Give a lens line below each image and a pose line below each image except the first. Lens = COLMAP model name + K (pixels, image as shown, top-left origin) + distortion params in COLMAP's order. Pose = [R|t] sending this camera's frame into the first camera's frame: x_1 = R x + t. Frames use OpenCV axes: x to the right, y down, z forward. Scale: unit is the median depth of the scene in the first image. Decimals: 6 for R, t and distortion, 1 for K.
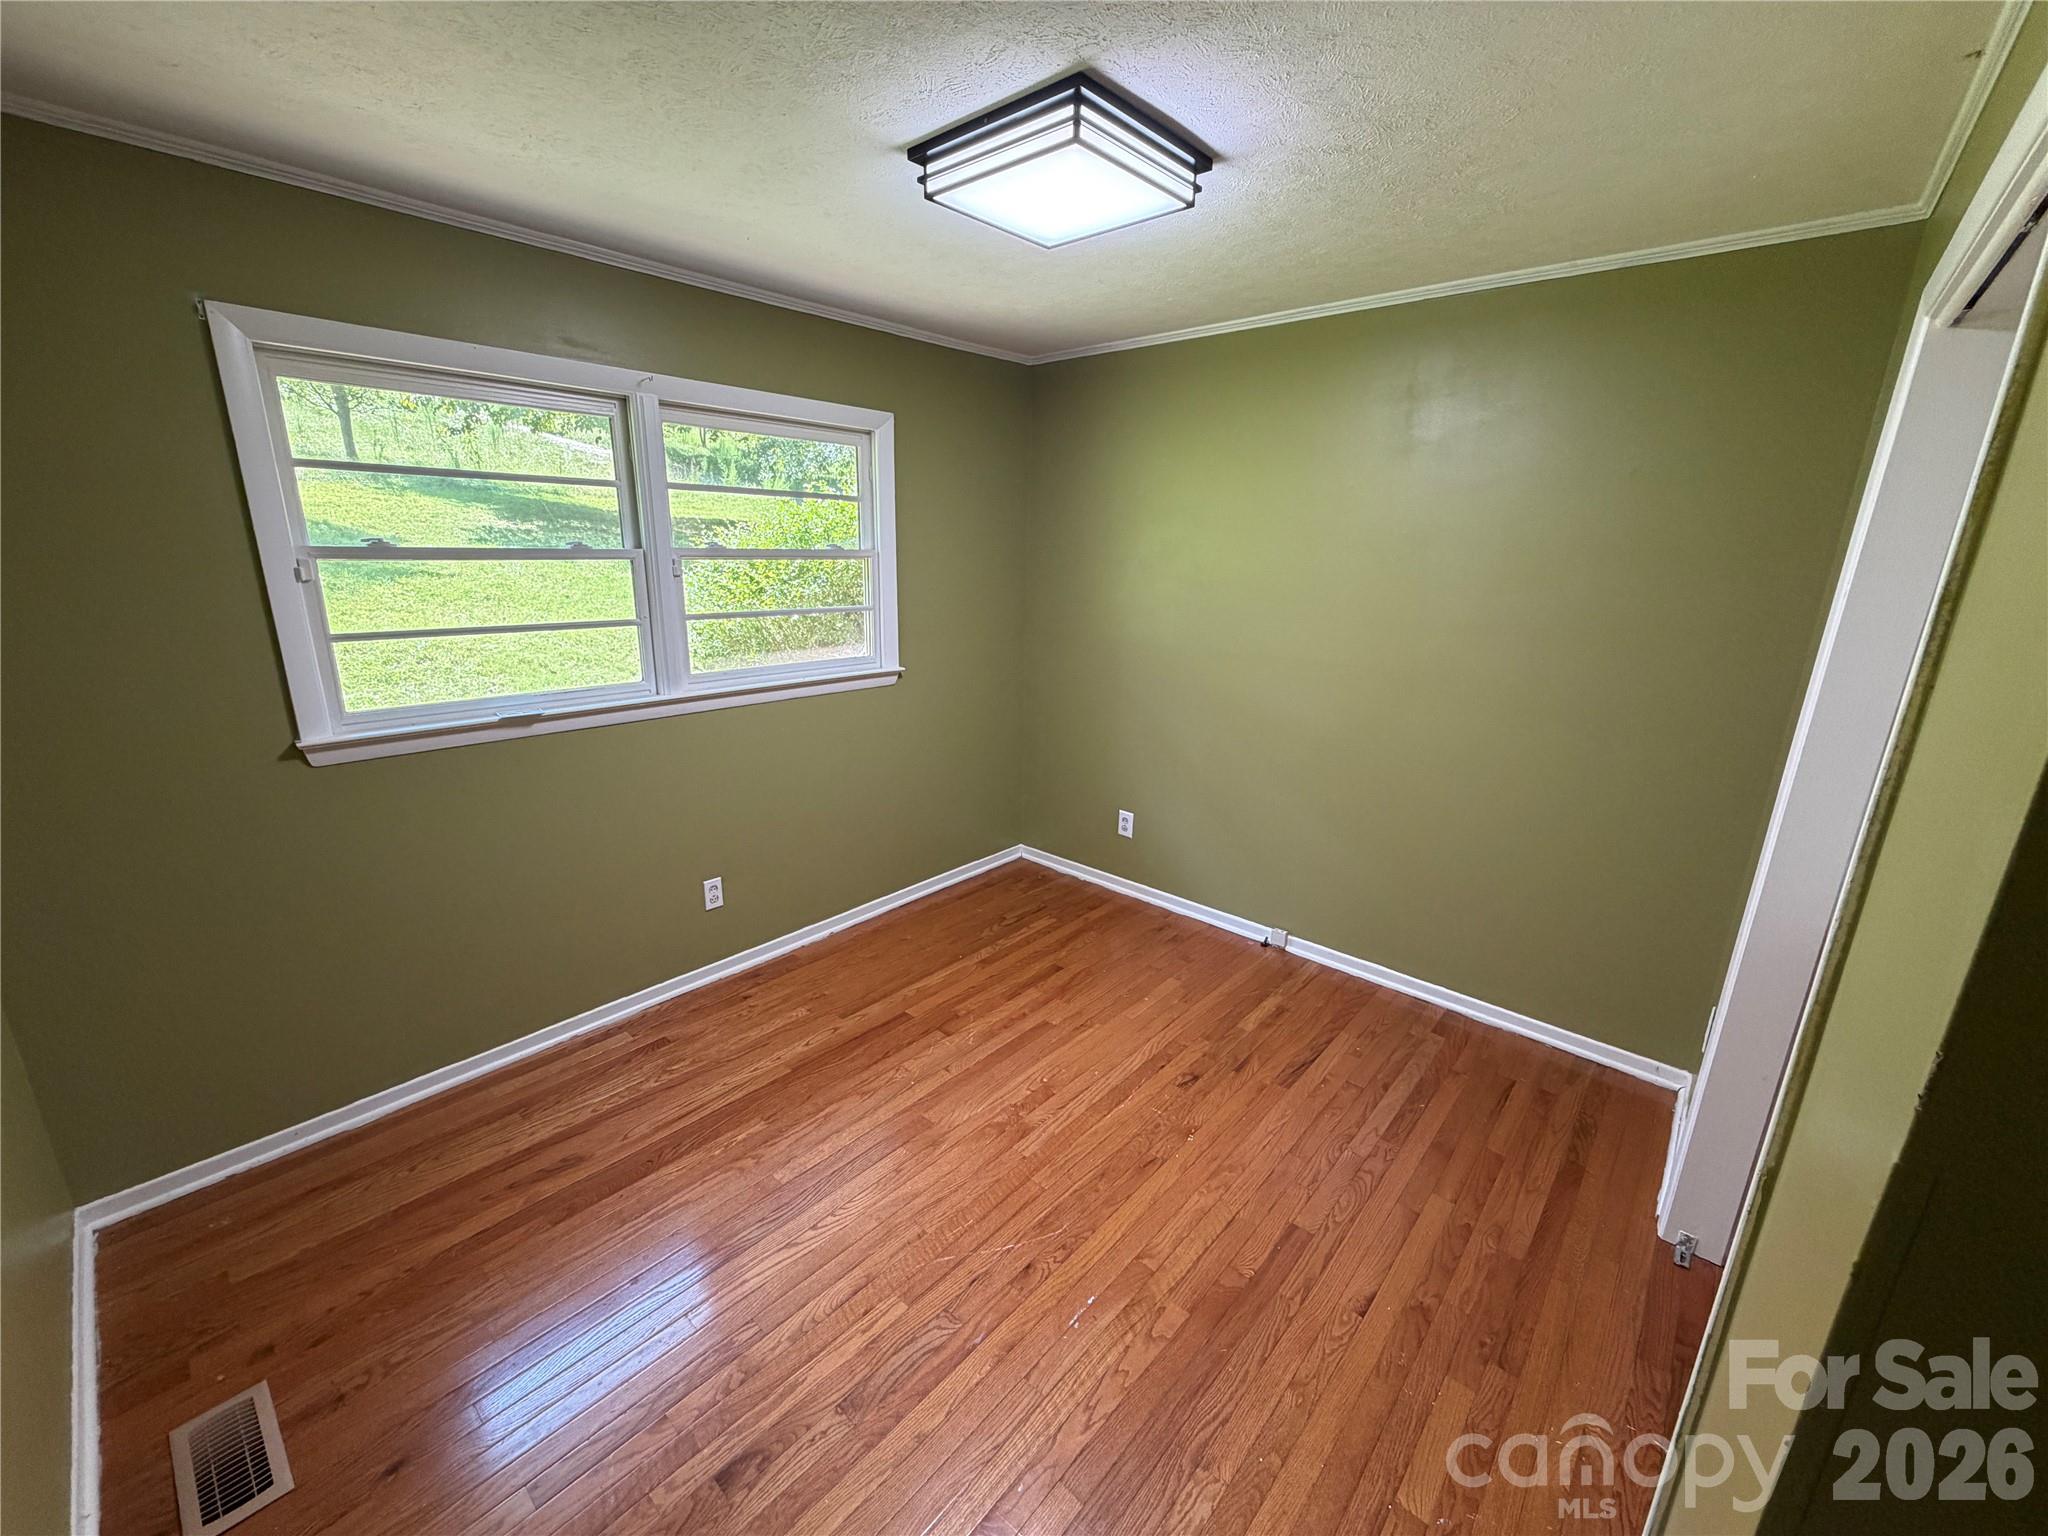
lens RADIAL K [[818.2, 0, 1016.7], [0, 818.2, 773.4], [0, 0, 1]] dist [-0.001792, -0.000256]
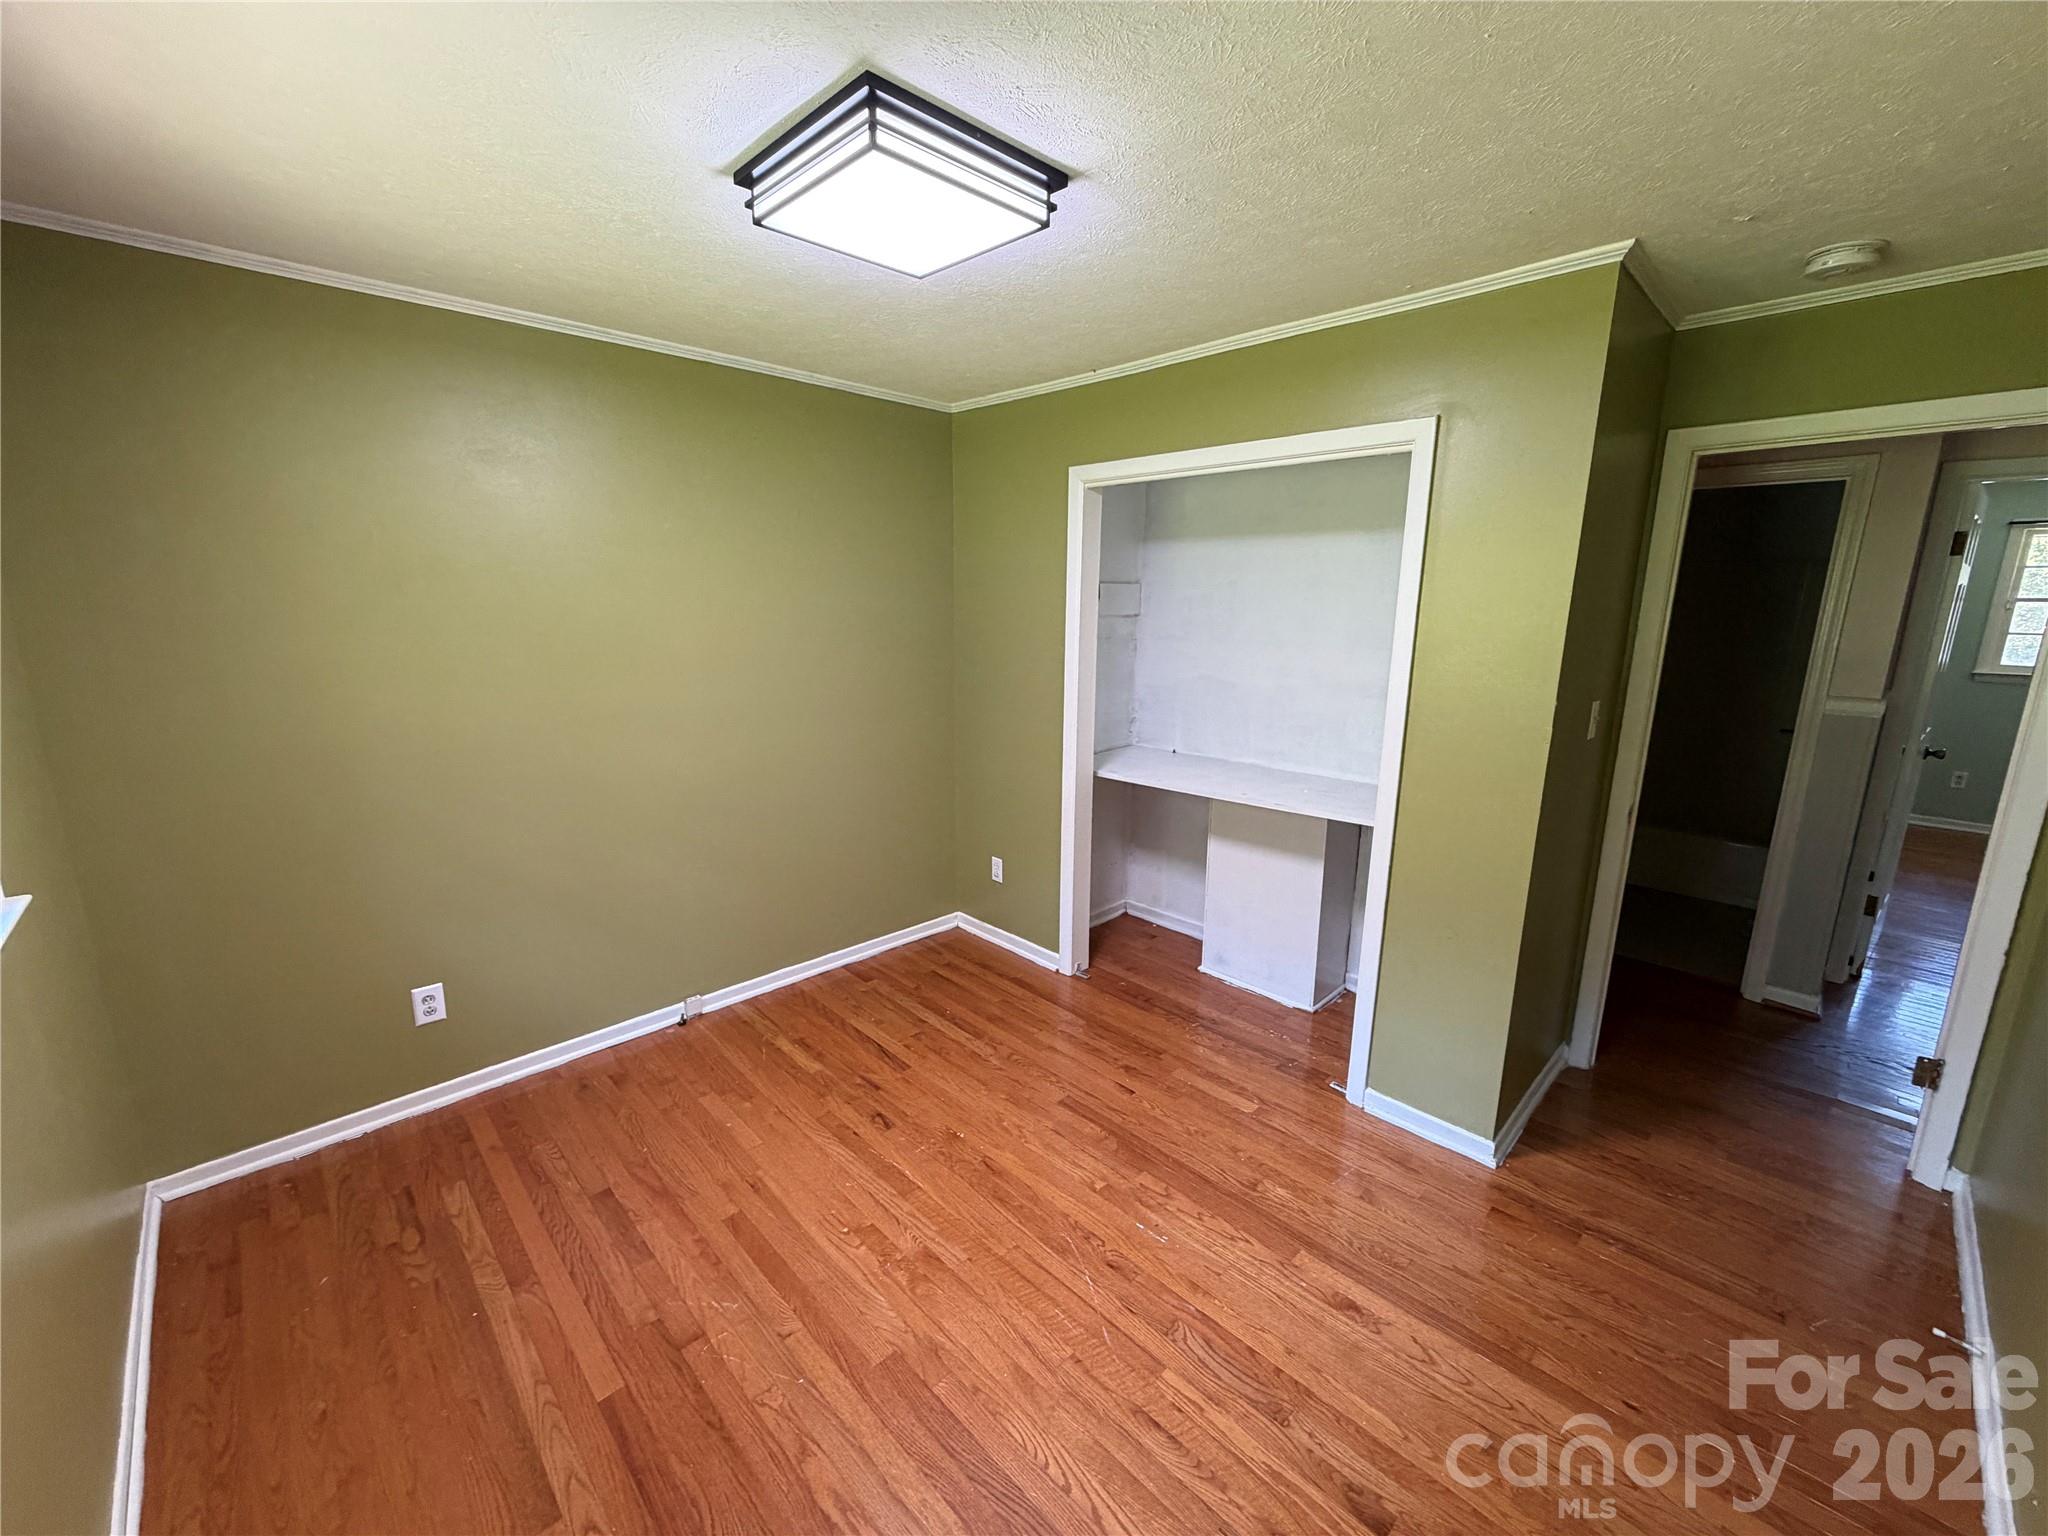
lens RADIAL K [[818.2, 0, 1016.7], [0, 818.2, 773.4], [0, 0, 1]] dist [-0.001792, -0.000256]
pose [[0.063296, -0.228769, 0.971421, -0.701011], [0.266868, 0.941807, 0.204406, -0.197449], [-0.961652, 0.246303, 0.120664, 0.665339]]
